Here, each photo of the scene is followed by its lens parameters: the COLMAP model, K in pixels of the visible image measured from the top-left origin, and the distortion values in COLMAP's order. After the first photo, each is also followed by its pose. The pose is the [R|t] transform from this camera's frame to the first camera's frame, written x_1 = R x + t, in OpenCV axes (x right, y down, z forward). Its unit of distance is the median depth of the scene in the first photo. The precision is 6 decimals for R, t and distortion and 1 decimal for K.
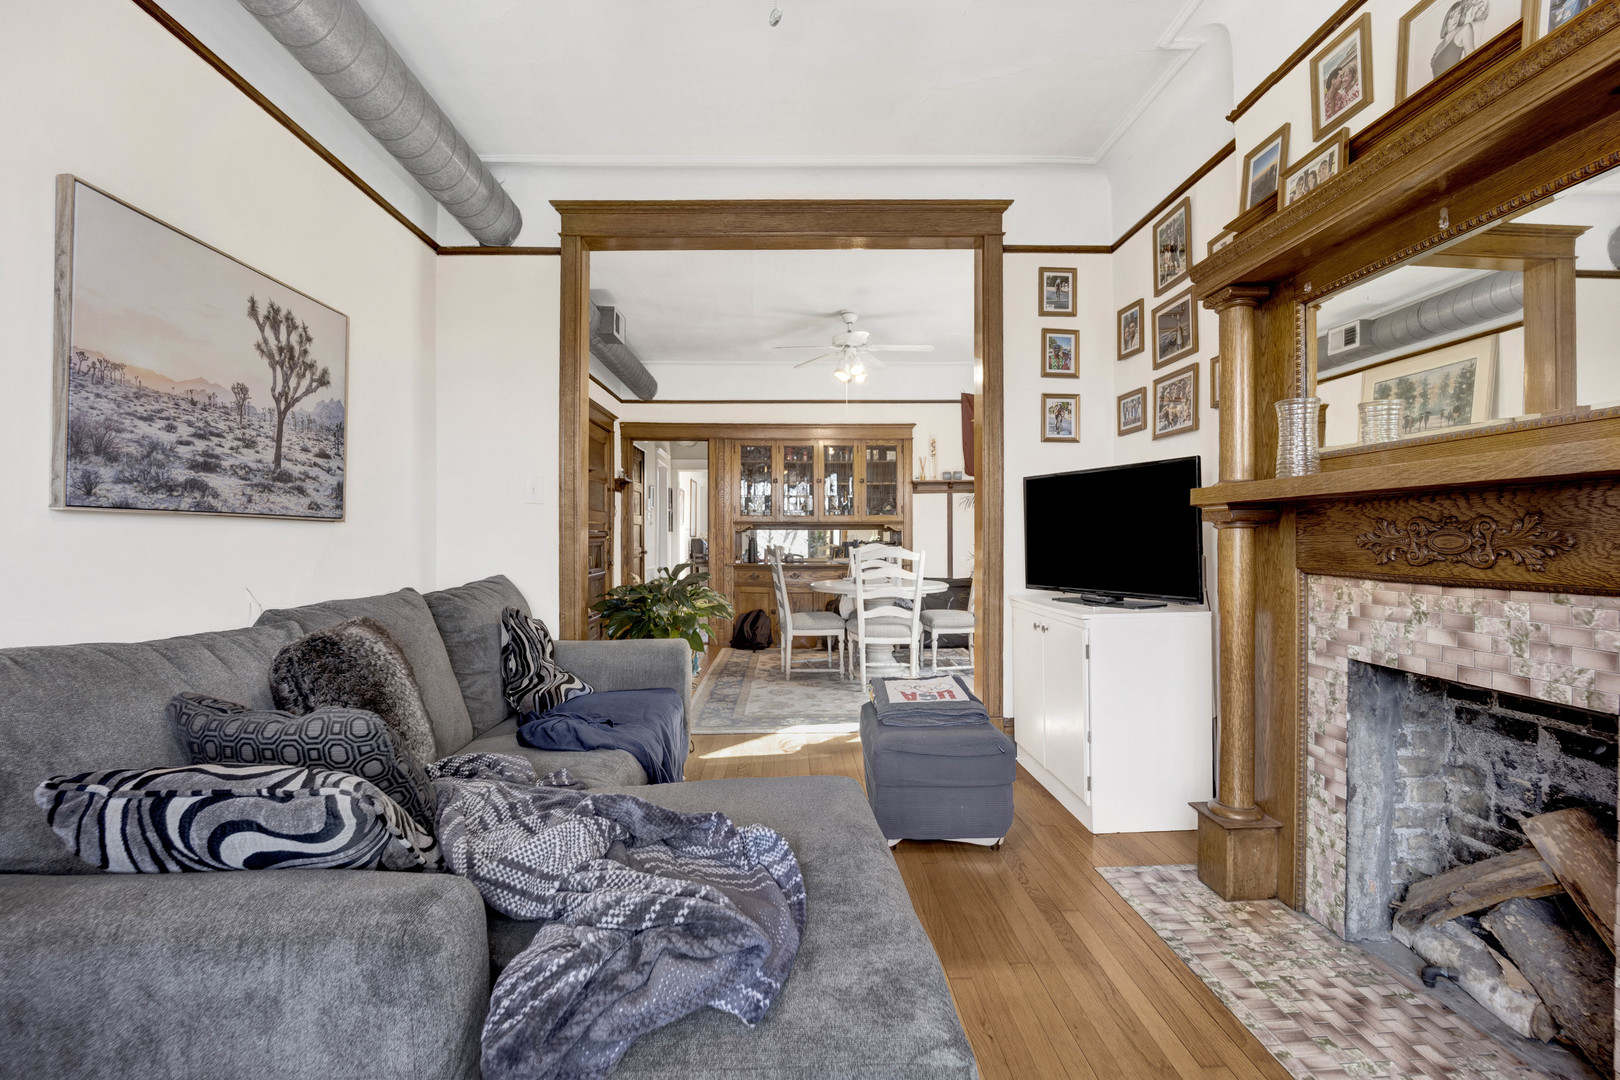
lens RADIAL K [[651.1, 0, 805.1], [0, 651.1, 535.4], [0, 0, 1]] dist [-0.001851, -0.000056]
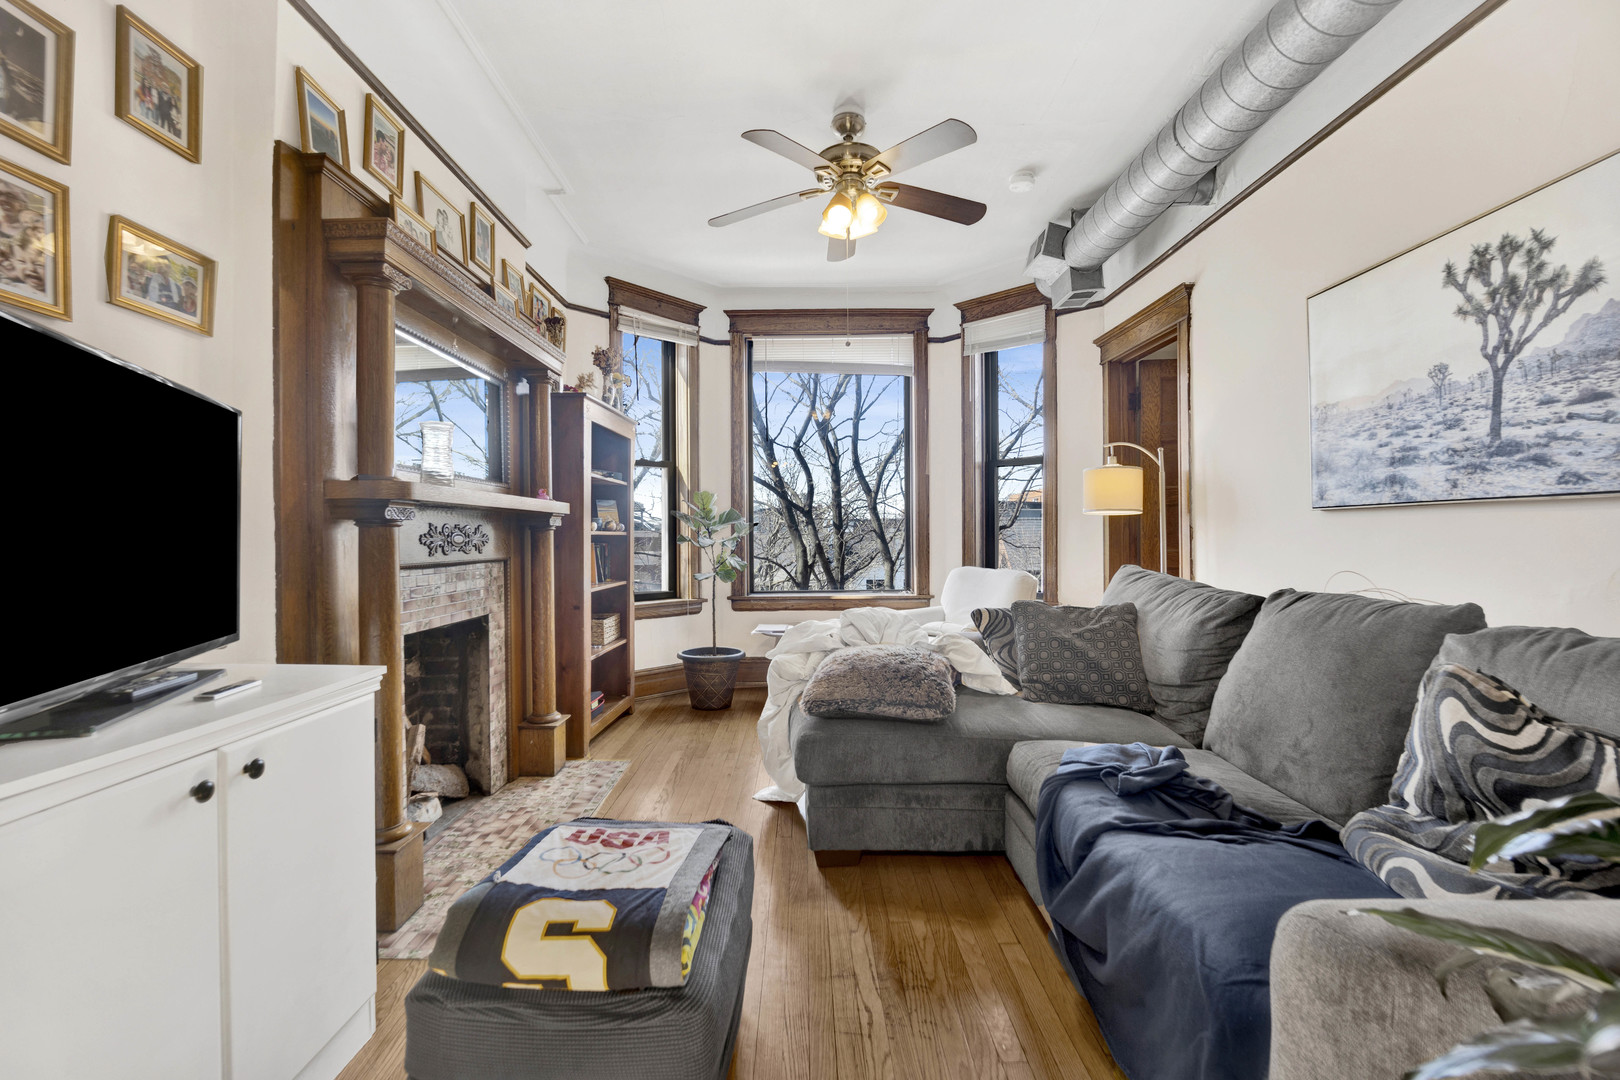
lens RADIAL K [[651.1, 0, 810.9], [0, 651.1, 534.3], [0, 0, 1]] dist [-0.001851, -0.000056]
pose [[-0.999724, 0.010206, 0.021143, 0.029283], [0.010072, 0.999929, -0.006400, 0.011157], [-0.021206, -0.006185, -0.999756, 1.873572]]
